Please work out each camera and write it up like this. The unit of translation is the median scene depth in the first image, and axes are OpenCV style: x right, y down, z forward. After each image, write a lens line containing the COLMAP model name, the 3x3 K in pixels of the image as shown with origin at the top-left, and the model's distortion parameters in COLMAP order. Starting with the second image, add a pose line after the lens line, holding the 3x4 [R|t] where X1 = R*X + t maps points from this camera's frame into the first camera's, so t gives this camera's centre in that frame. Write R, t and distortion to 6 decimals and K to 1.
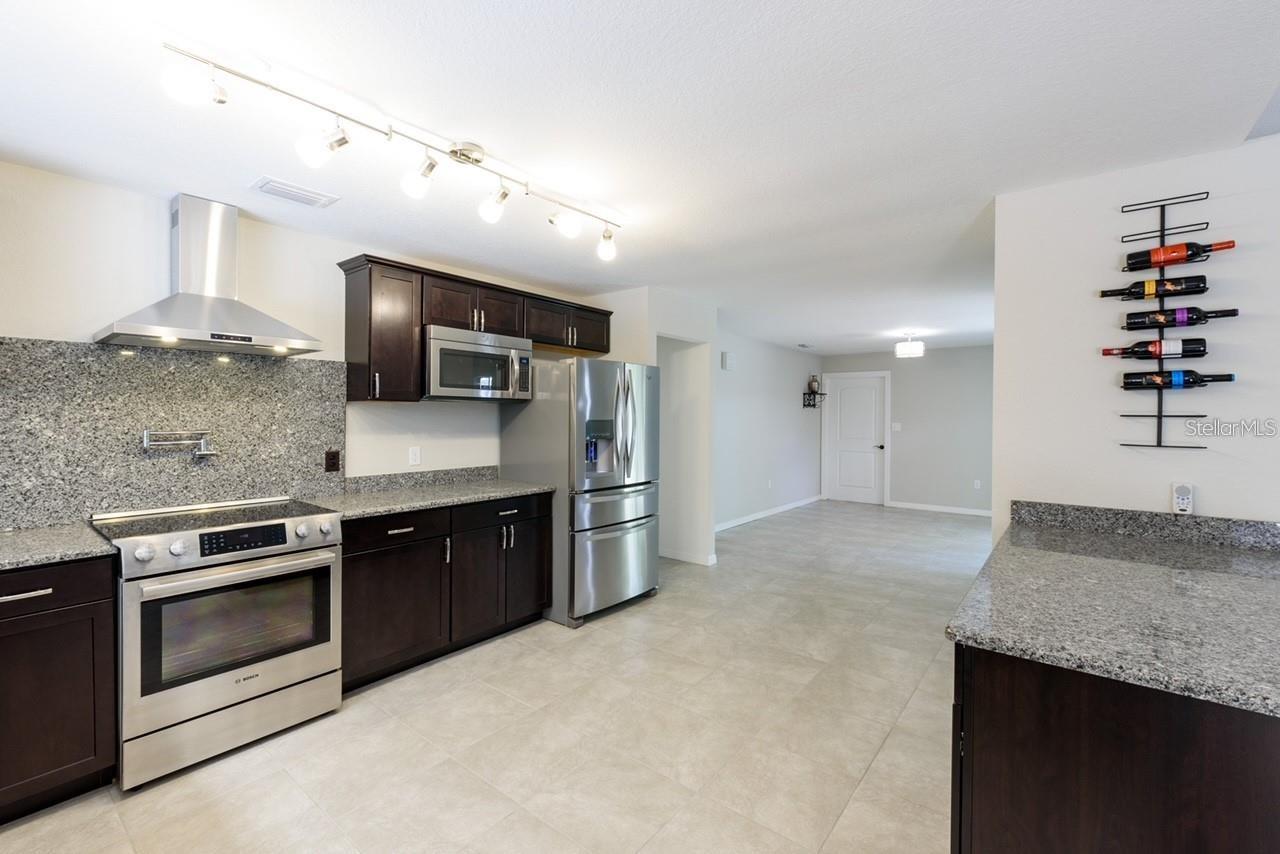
lens RADIAL K [[550.2, 0, 641.9], [0, 550.2, 421.5], [0, 0, 1]] dist [0.003056, -0.000473]
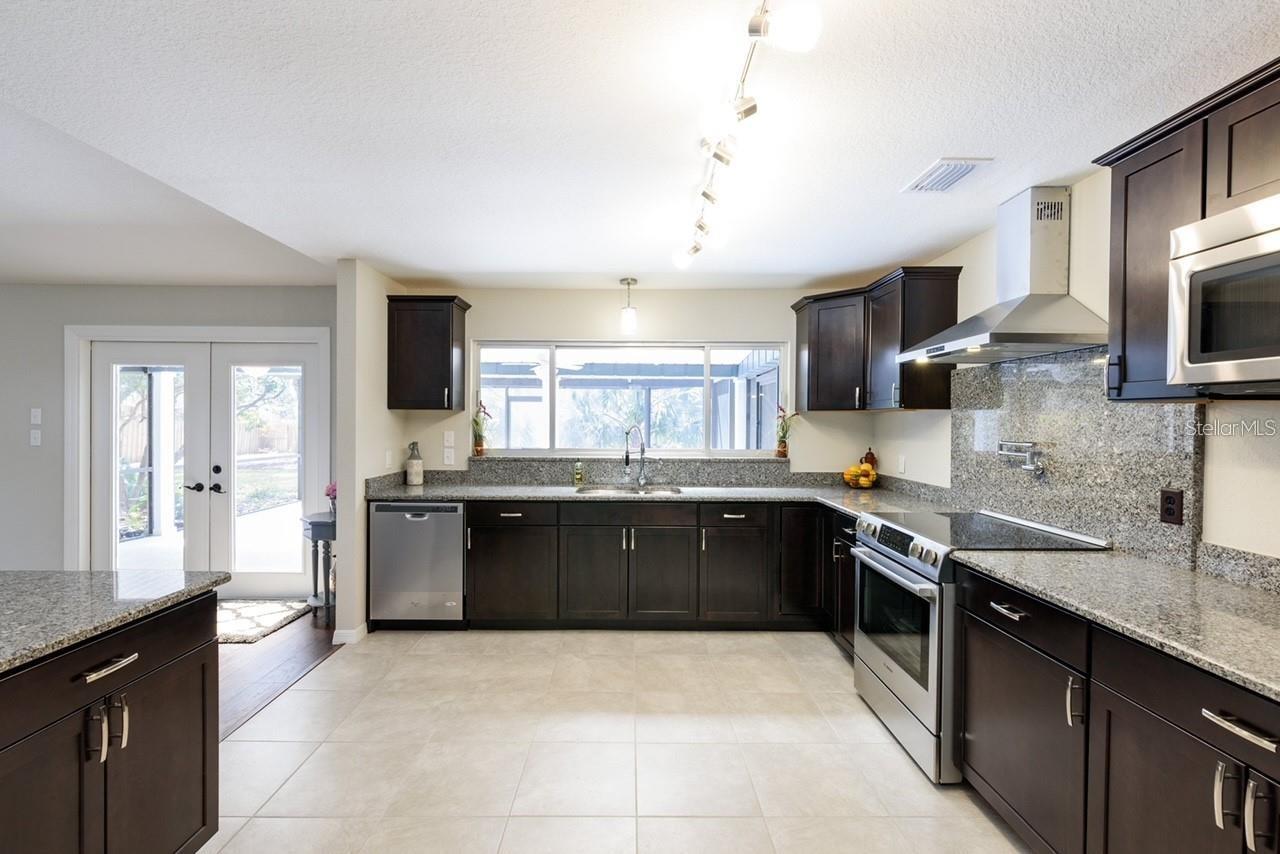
lens RADIAL K [[550.2, 0, 635.2], [0, 550.2, 423.4], [0, 0, 1]] dist [0.003056, -0.000473]
pose [[-0.777889, -0.004777, -0.628383, 0.307034], [-0.016943, 0.999767, 0.013374, -0.017427], [0.628173, 0.021050, -0.777789, 1.321118]]
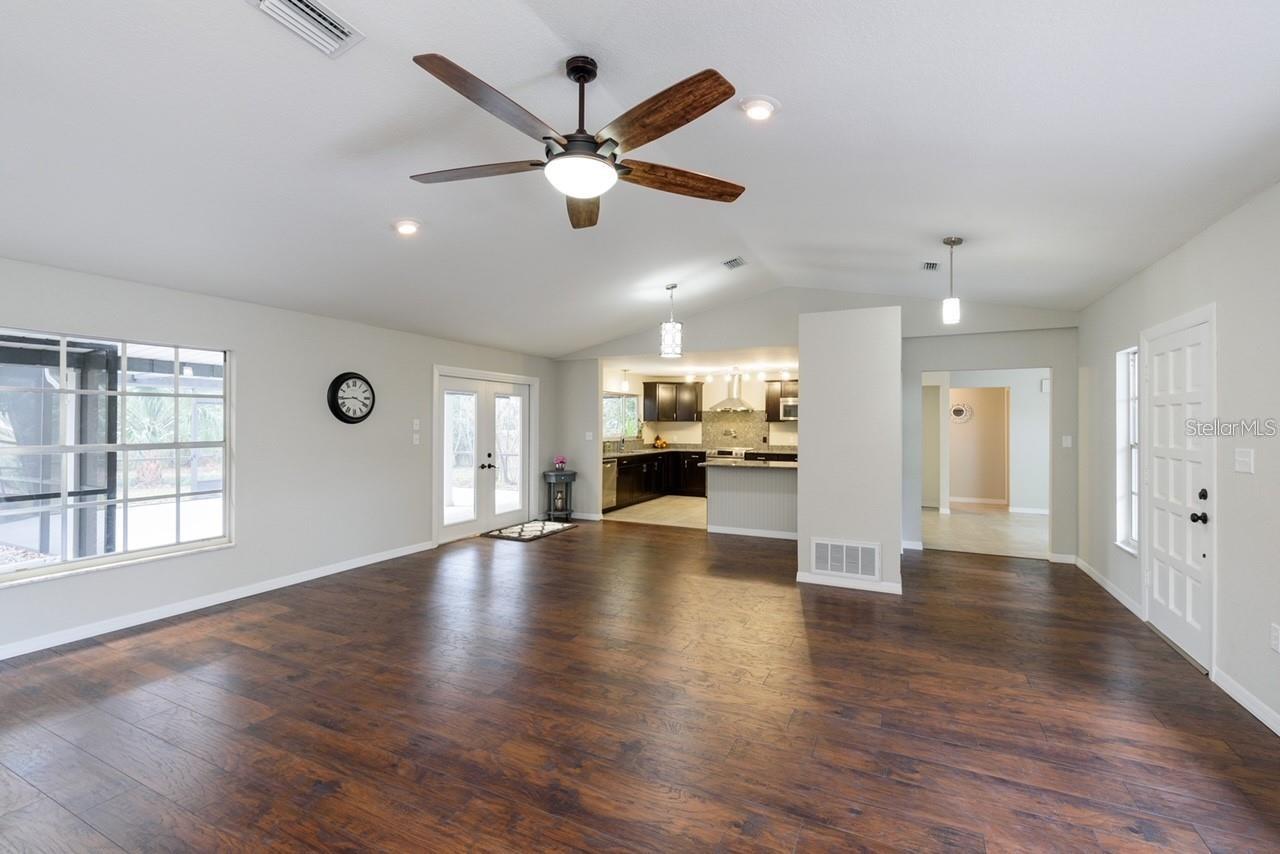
lens RADIAL K [[550.2, 0, 651.9], [0, 550.2, 423.1], [0, 0, 1]] dist [0.003056, -0.000473]
pose [[0.239303, -0.005545, -0.970929, 3.114204], [-0.014726, 0.999848, -0.009339, 0.014646], [0.970833, 0.016532, 0.239185, -0.597819]]
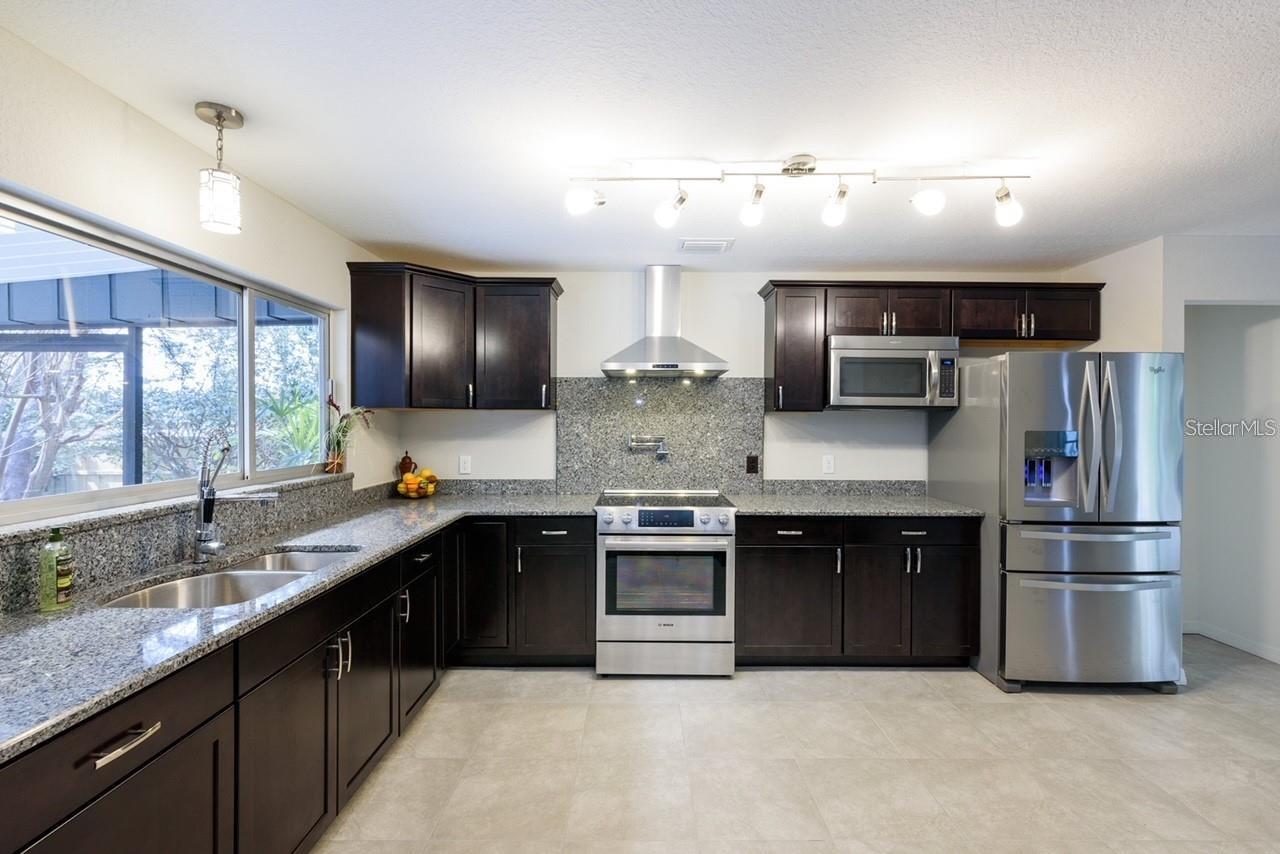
lens RADIAL K [[550.2, 0, 638.4], [0, 550.2, 426.2], [0, 0, 1]] dist [0.003056, -0.000473]
pose [[0.624724, 0.001994, -0.780843, 0.229260], [-0.010404, 0.999929, -0.005771, 0.001466], [0.780776, 0.011729, 0.624701, 0.109956]]
